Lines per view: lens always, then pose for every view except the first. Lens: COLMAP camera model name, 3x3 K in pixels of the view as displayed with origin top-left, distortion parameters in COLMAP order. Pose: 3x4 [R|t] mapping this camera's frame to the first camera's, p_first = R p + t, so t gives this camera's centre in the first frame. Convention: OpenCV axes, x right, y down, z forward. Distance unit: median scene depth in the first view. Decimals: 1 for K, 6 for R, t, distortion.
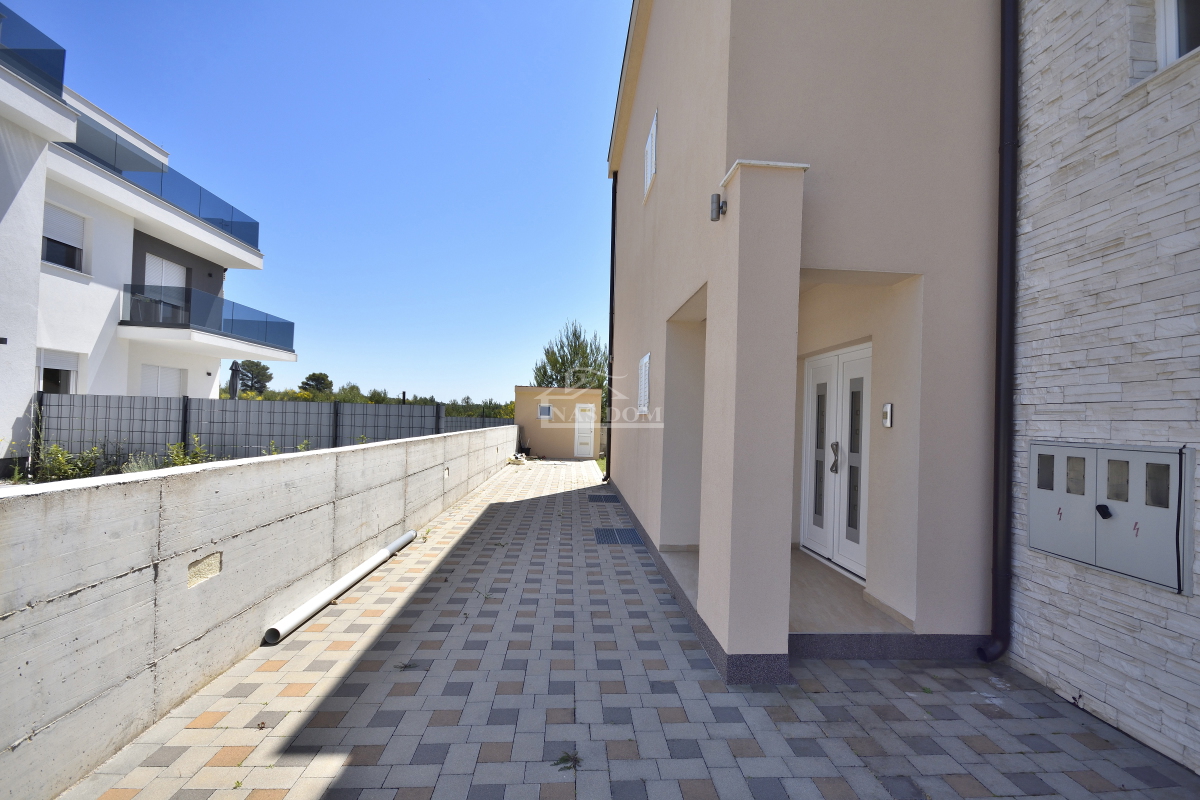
lens RADIAL K [[551.9, 0, 603.6], [0, 551.9, 416.1], [0, 0, 1]] dist [-0.000383, -0.000035]
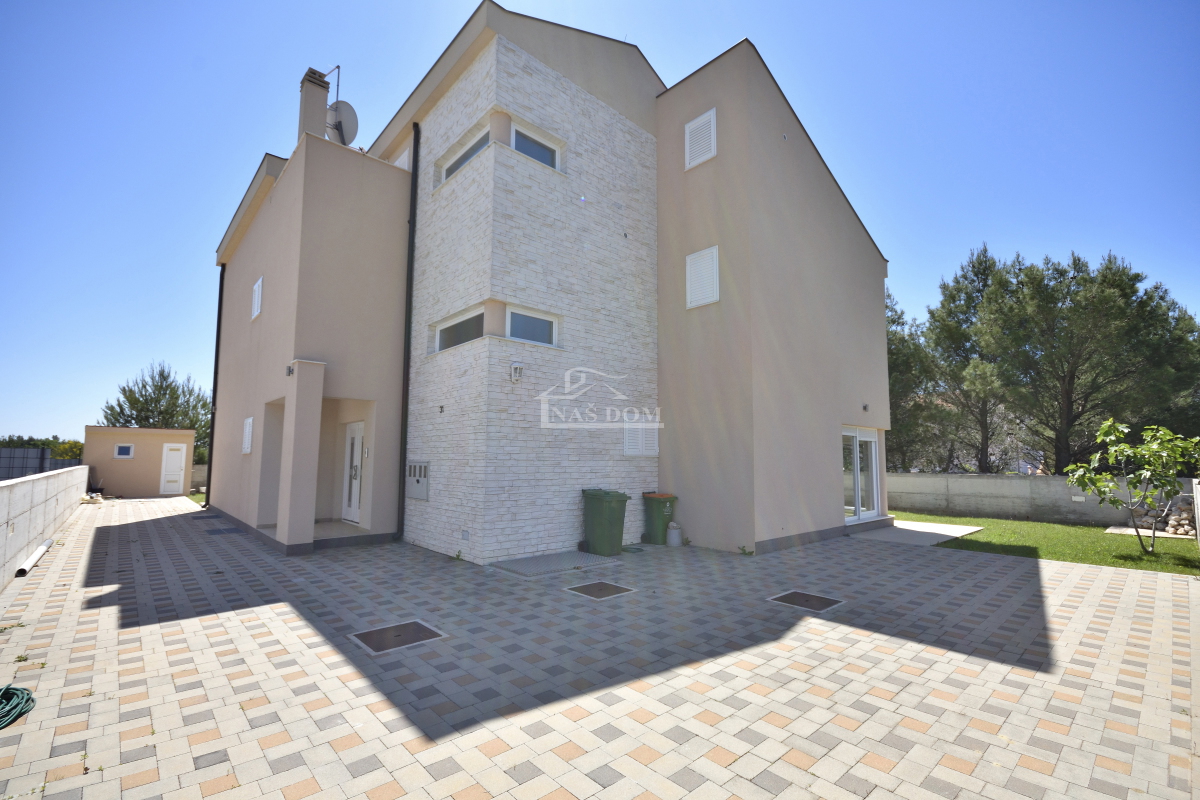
lens RADIAL K [[519.7, 0, 600.8], [0, 519.7, 406.6], [0, 0, 1]] dist [0.000374, 0.000035]
pose [[0.775890, 0.035767, 0.629853, -0.047823], [0.016812, 0.996865, -0.077319, -0.003088], [-0.630644, 0.070580, 0.772856, -0.461415]]
